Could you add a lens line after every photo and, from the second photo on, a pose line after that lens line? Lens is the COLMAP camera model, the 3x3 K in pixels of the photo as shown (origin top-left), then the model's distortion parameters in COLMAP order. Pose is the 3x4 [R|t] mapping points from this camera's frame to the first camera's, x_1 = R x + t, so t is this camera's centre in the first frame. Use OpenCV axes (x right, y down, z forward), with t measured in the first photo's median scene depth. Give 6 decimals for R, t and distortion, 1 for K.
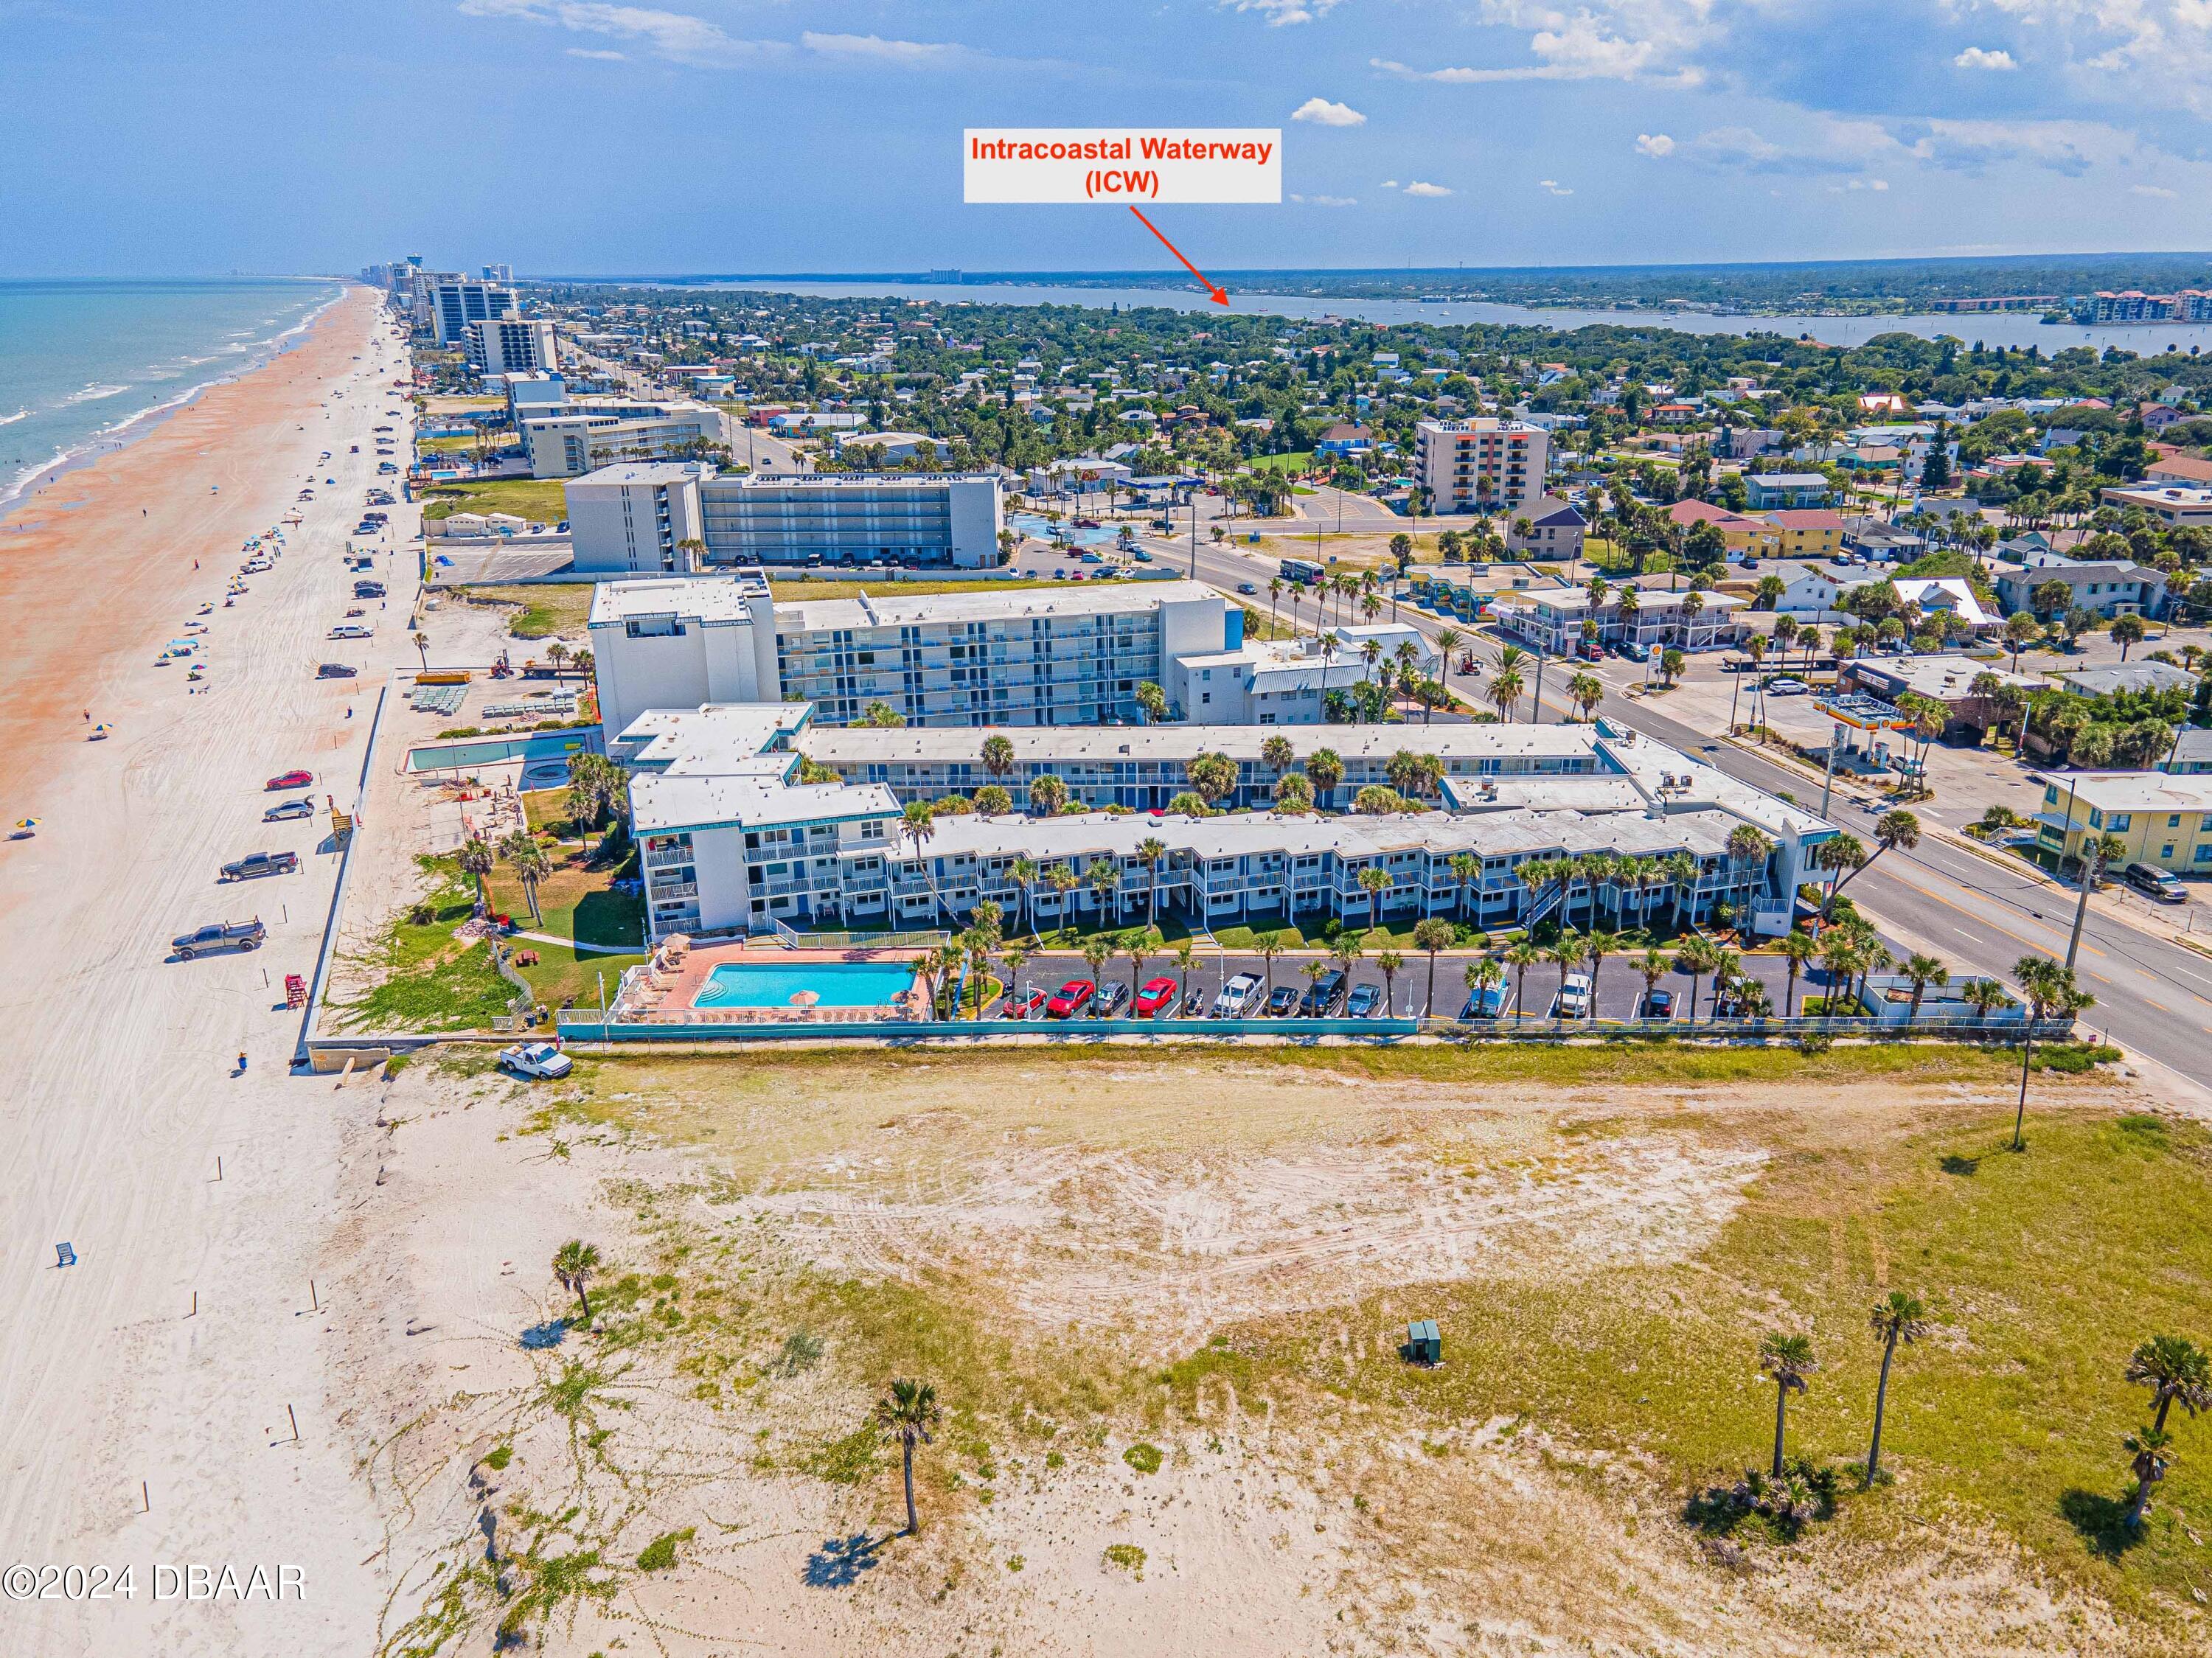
lens RADIAL K [[1568.9, 0, 1120.3], [0, 1568.9, 834.6], [0, 0, 1]] dist [0.031182, 0.003624]
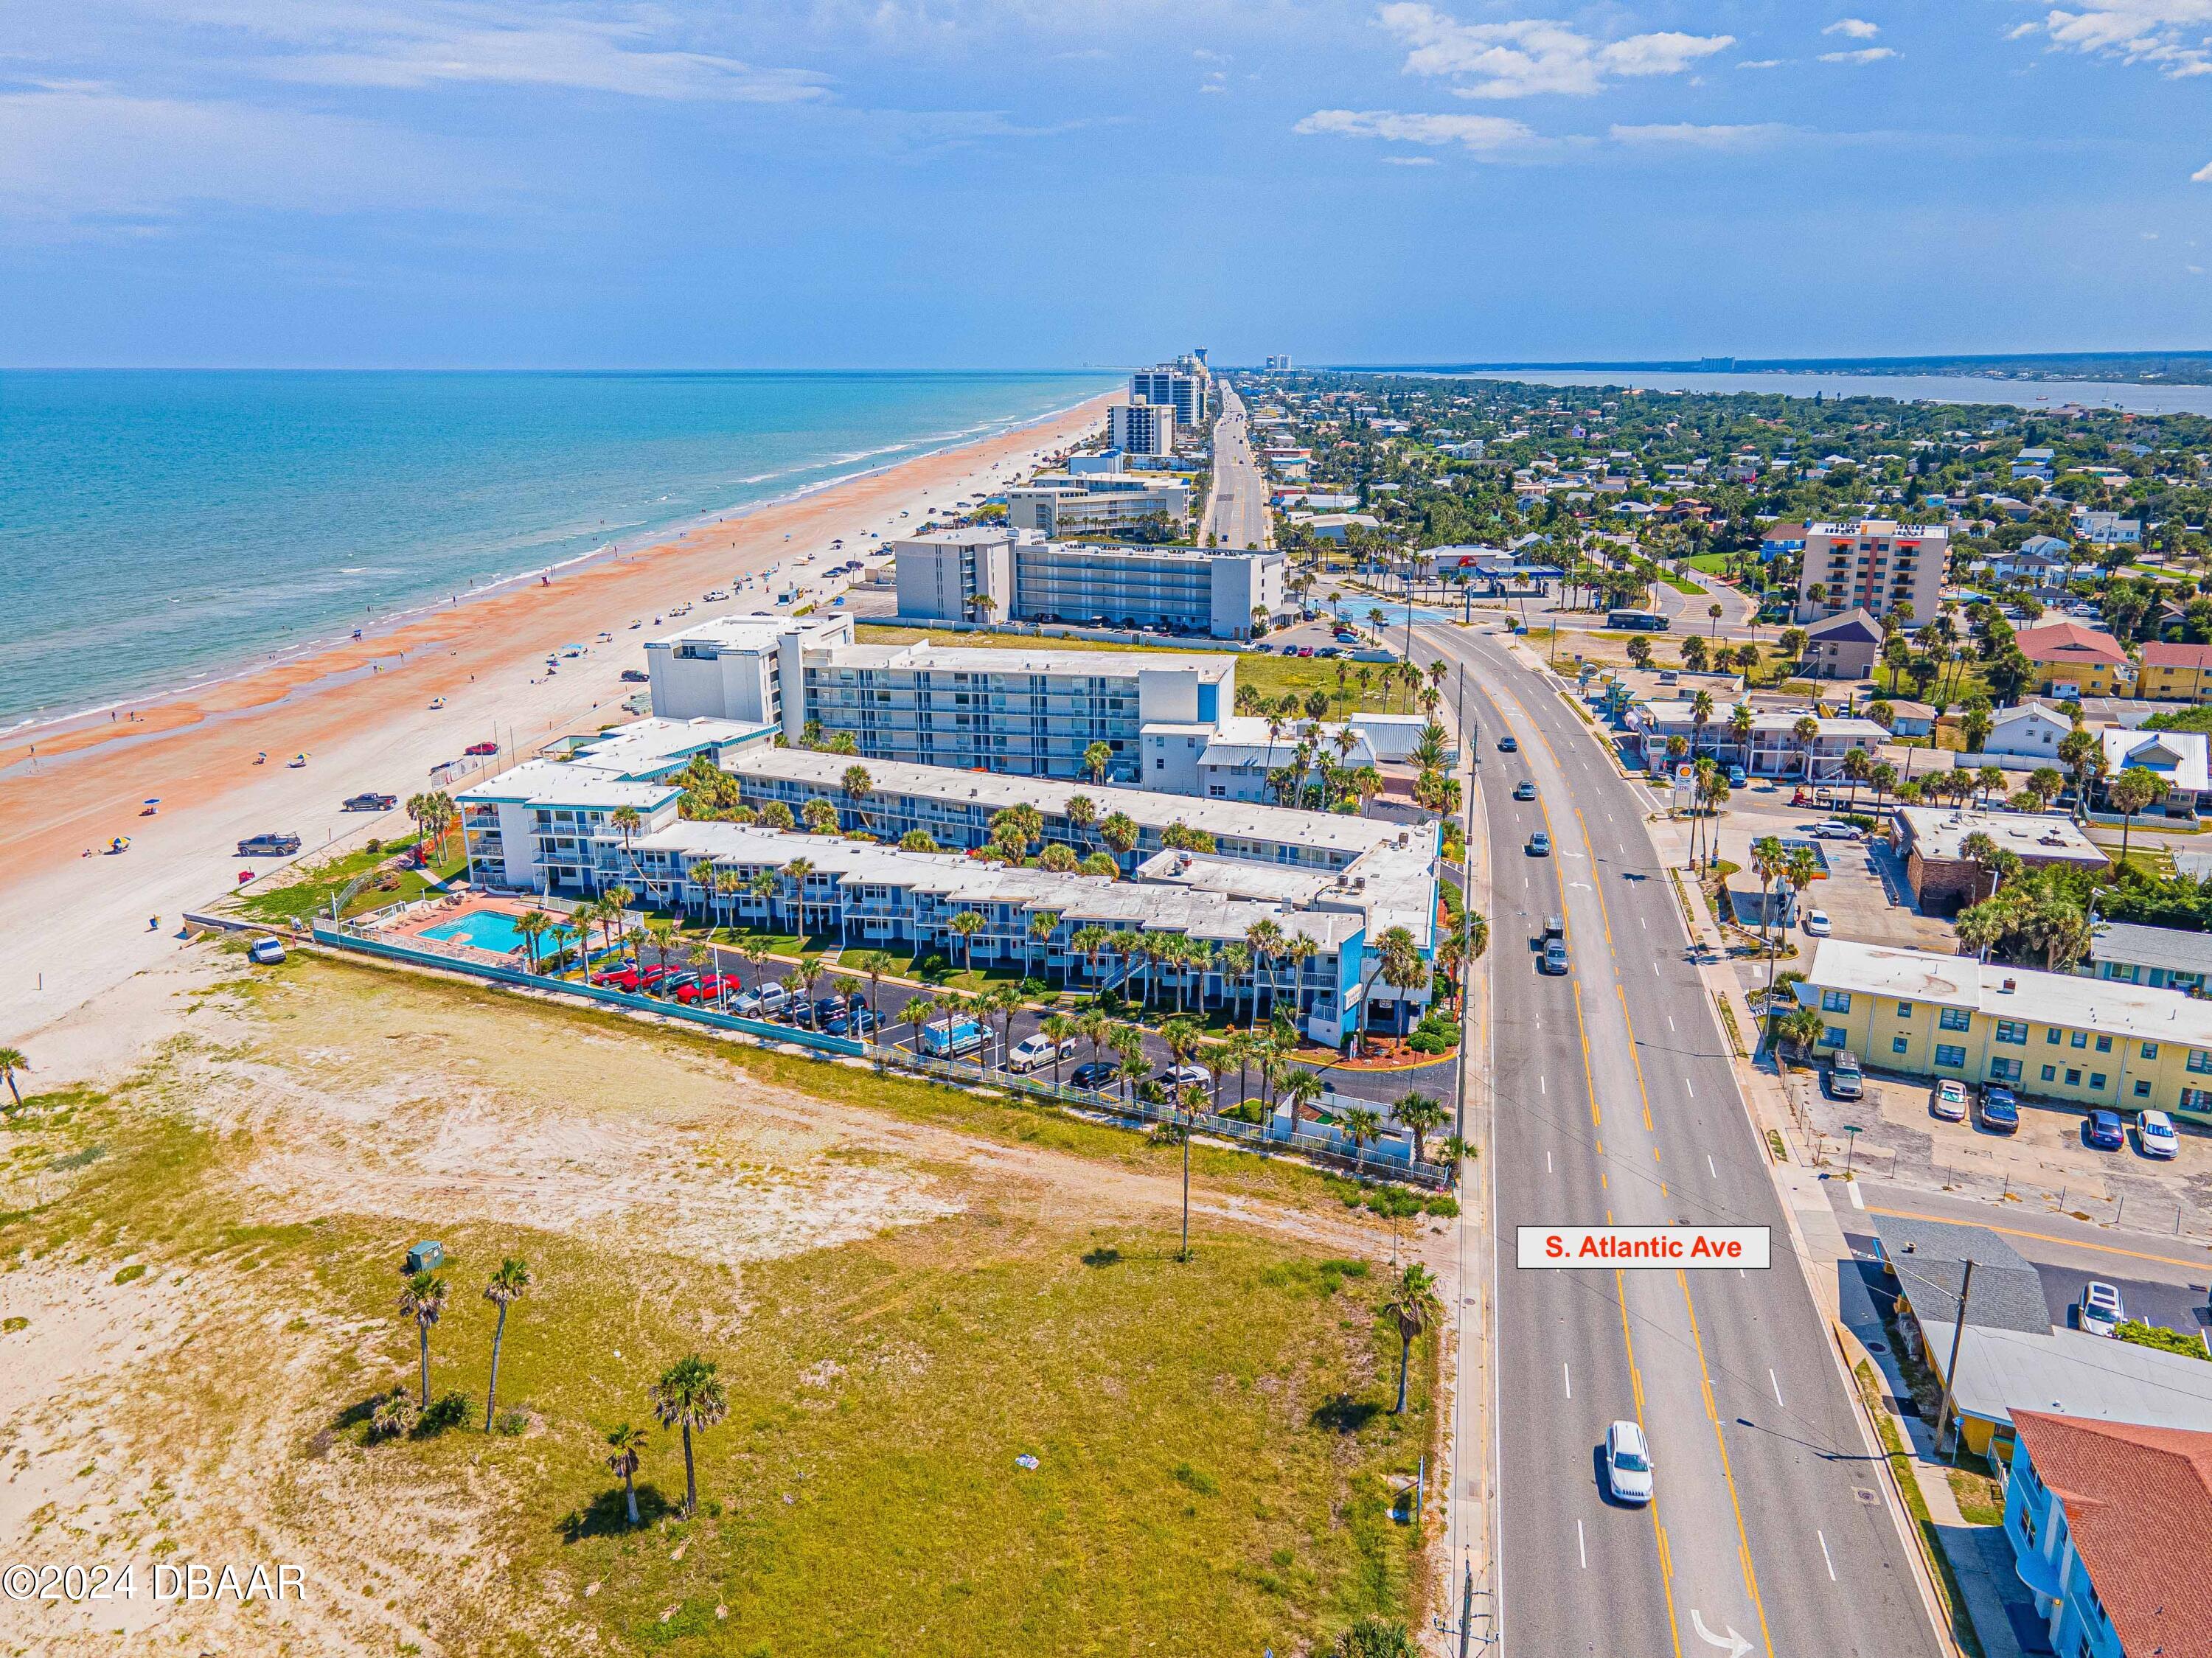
lens RADIAL K [[1568.9, 0, 1120.3], [0, 1568.9, 834.6], [0, 0, 1]] dist [0.031182, 0.003624]
pose [[0.902253, 0.126333, -0.412286, 0.557194], [-0.147315, 0.988900, -0.019367, -0.020564], [0.405263, 0.078210, 0.910848, 0.060977]]
